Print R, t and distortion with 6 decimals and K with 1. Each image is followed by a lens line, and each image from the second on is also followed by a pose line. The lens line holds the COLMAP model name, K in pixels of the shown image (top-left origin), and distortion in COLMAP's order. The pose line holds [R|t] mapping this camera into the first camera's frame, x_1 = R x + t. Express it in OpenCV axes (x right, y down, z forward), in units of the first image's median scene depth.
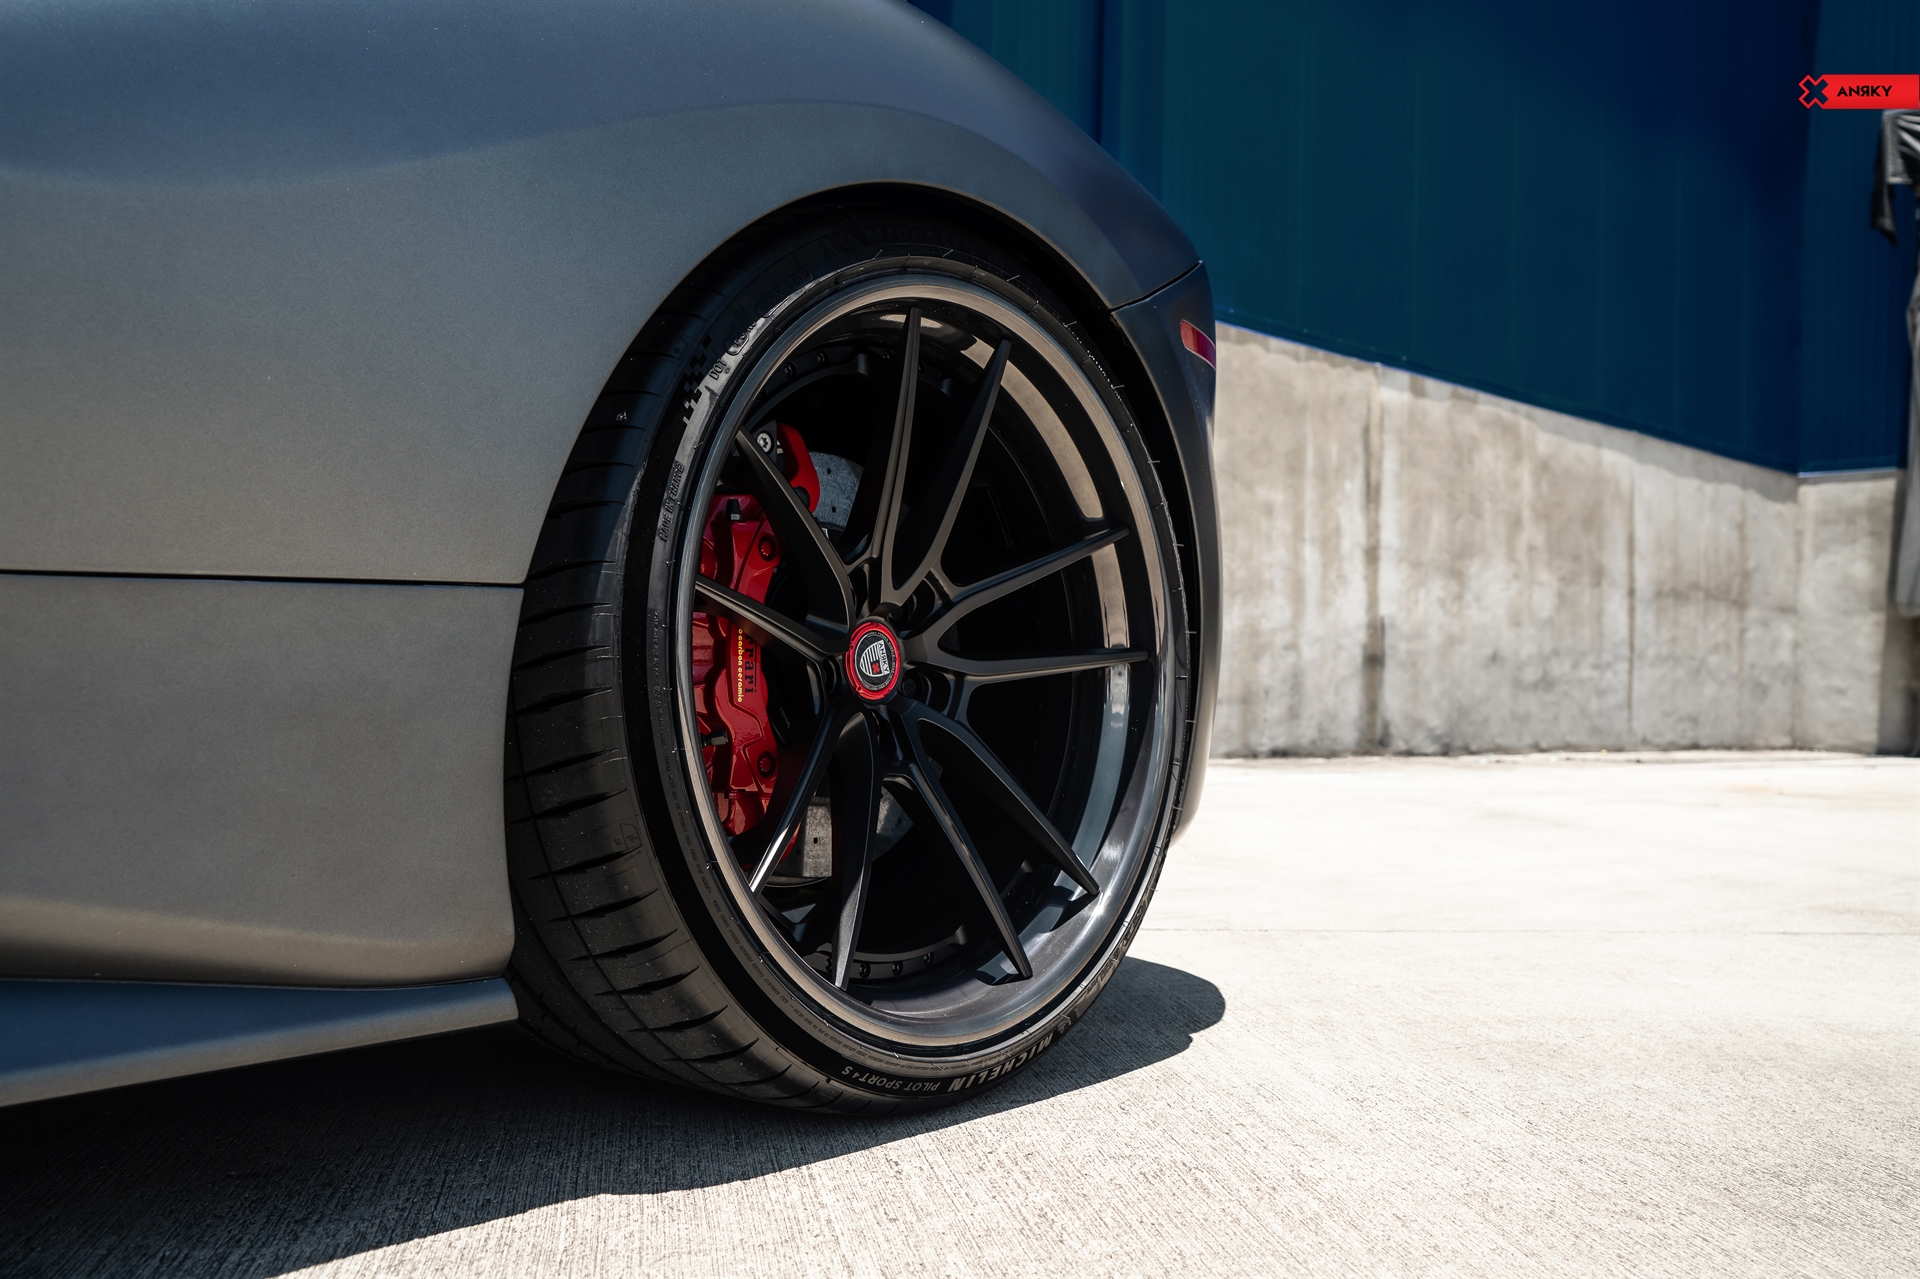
lens RADIAL K [[1764.4, 0, 961.8], [0, 1764.4, 644.1], [0, 0, 1]] dist [-0.013047, 0.000000]
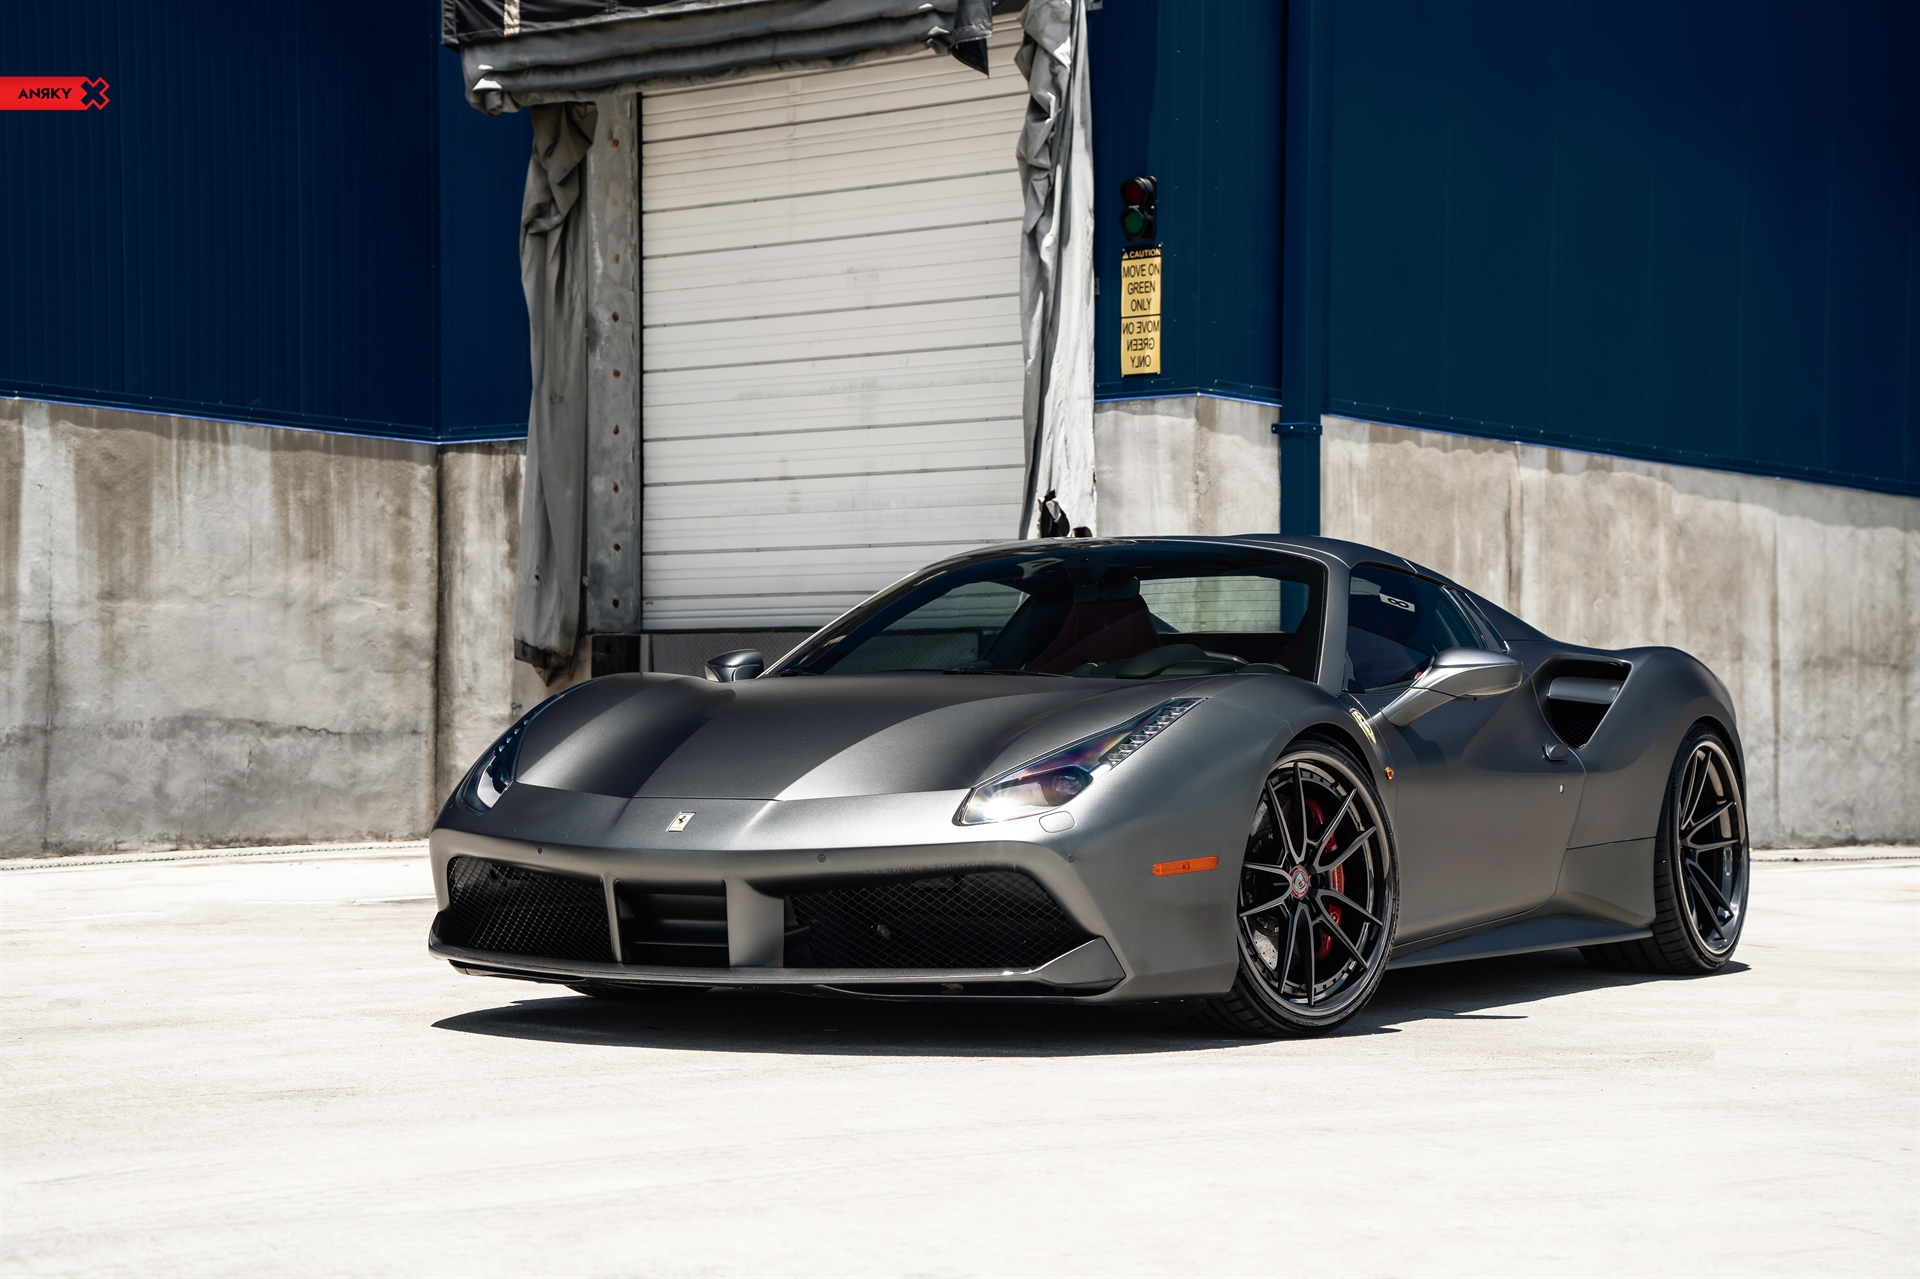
lens RADIAL K [[3546.4, 0, 956.9], [0, 3546.4, 638.9], [0, 0, 1]] dist [0.622766, 0.000000]
pose [[0.985378, -0.013646, 0.169833, -0.344405], [0.013236, 0.999906, 0.003549, -0.057354], [-0.169865, -0.001249, 0.985467, -0.753974]]
